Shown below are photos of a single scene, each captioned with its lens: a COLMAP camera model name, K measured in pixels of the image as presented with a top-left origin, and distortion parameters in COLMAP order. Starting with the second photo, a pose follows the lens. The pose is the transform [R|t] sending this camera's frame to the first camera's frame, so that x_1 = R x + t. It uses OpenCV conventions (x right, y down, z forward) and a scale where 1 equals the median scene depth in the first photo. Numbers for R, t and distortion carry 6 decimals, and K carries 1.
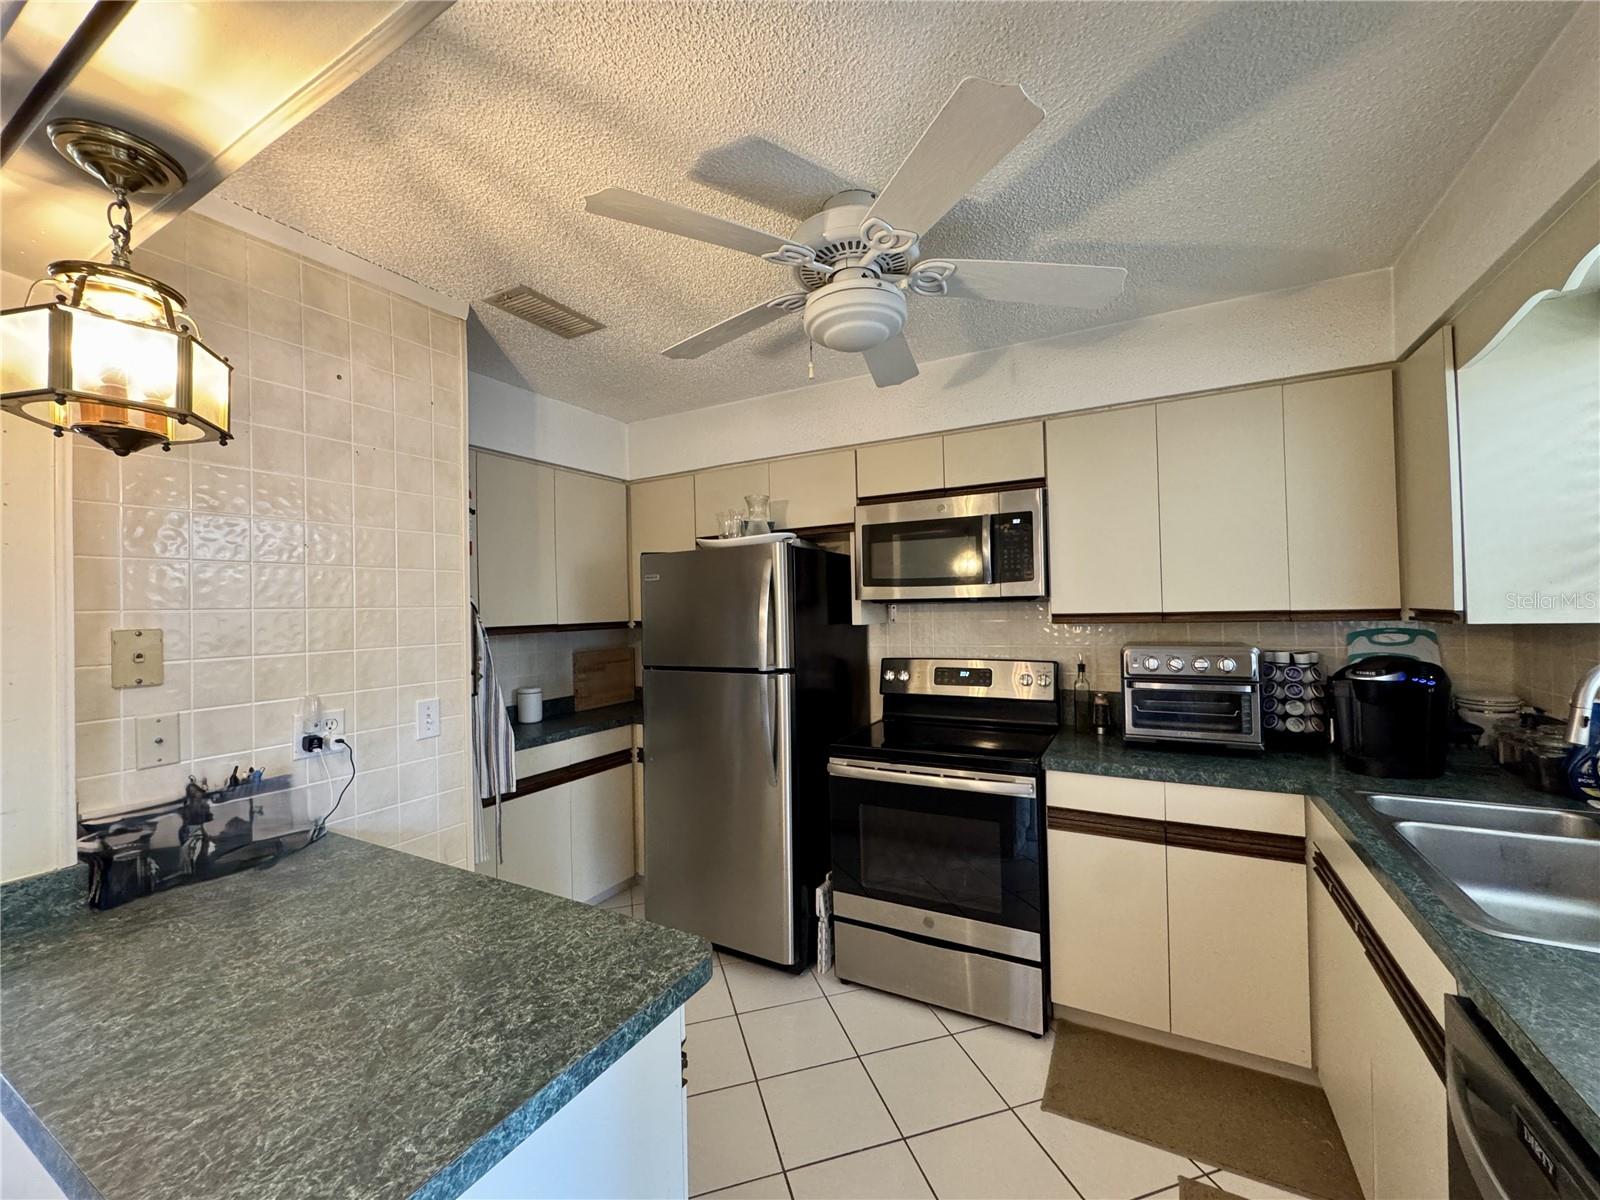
lens RADIAL K [[644.0, 0, 801.8], [0, 644.0, 595.8], [0, 0, 1]] dist [0.001326, 0.000261]
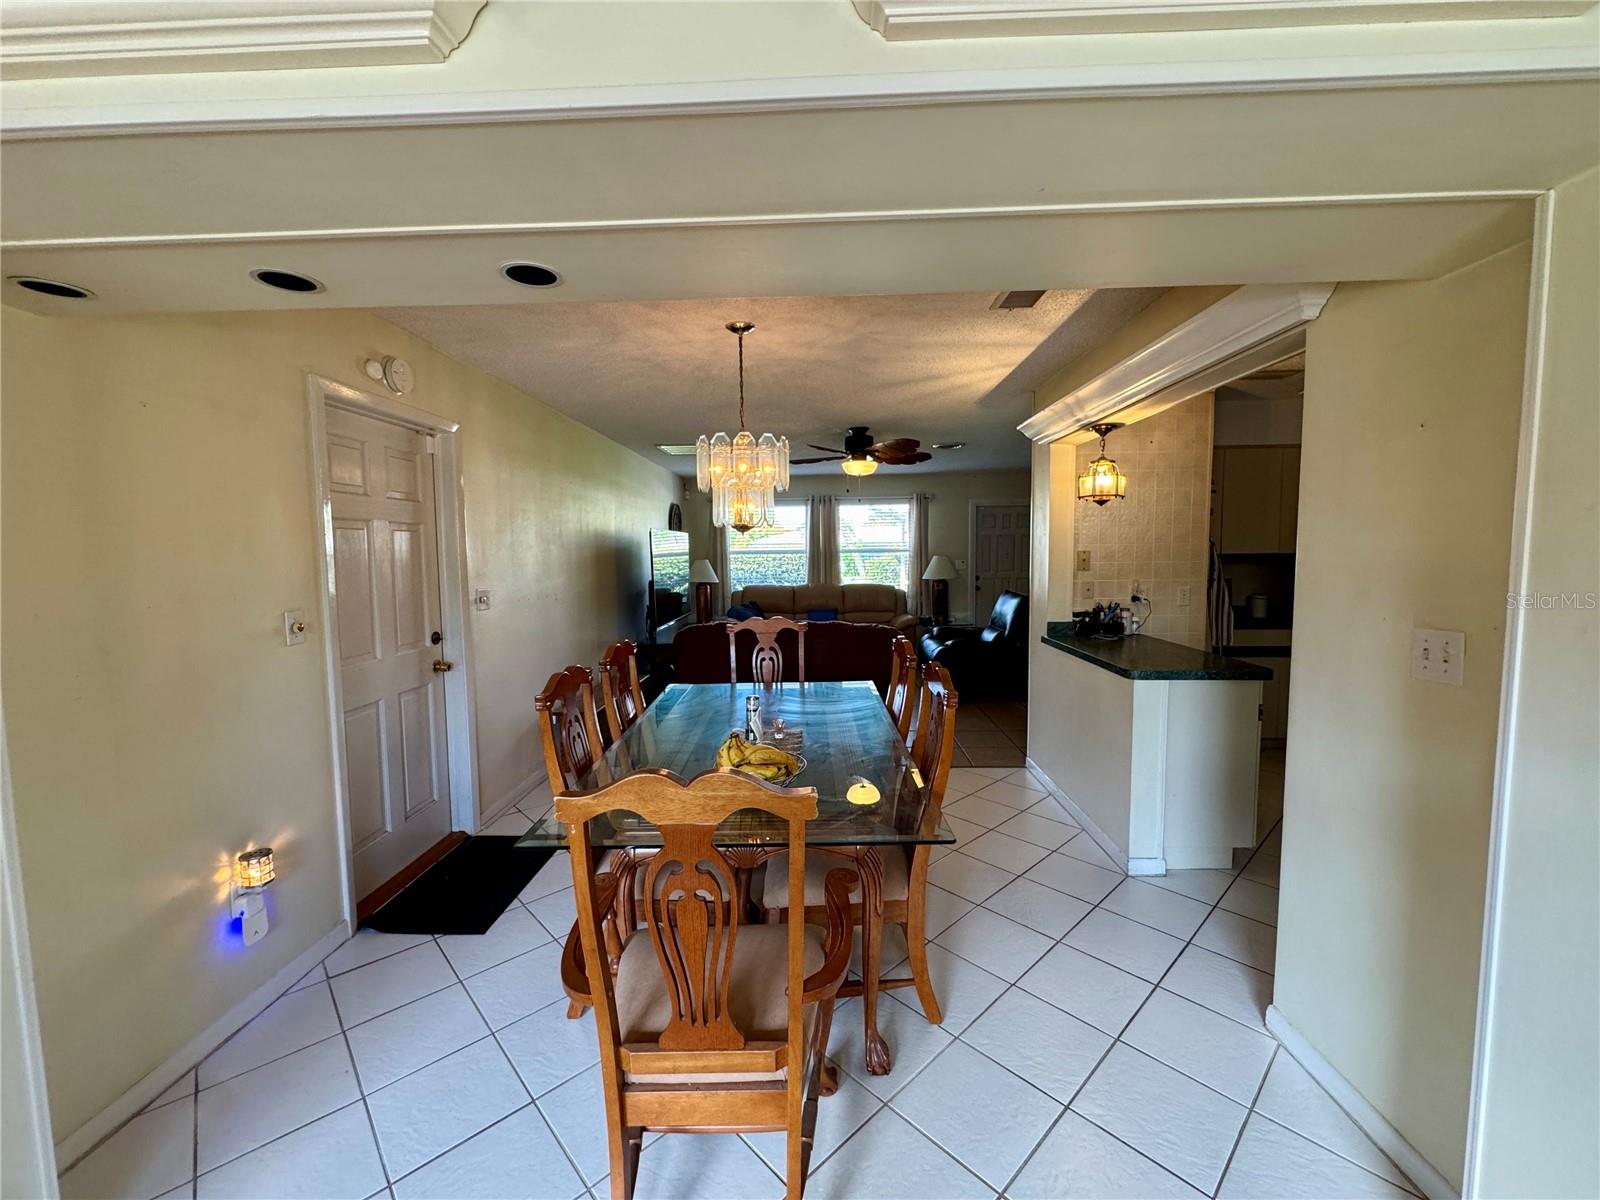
lens RADIAL K [[644.0, 0, 804.9], [0, 644.0, 595.5], [0, 0, 1]] dist [0.001326, 0.000261]
pose [[0.459574, 0.084447, -0.884116, 0.838363], [0.015099, 0.994583, 0.102848, -0.054310], [0.888011, -0.060615, 0.455809, -1.246282]]
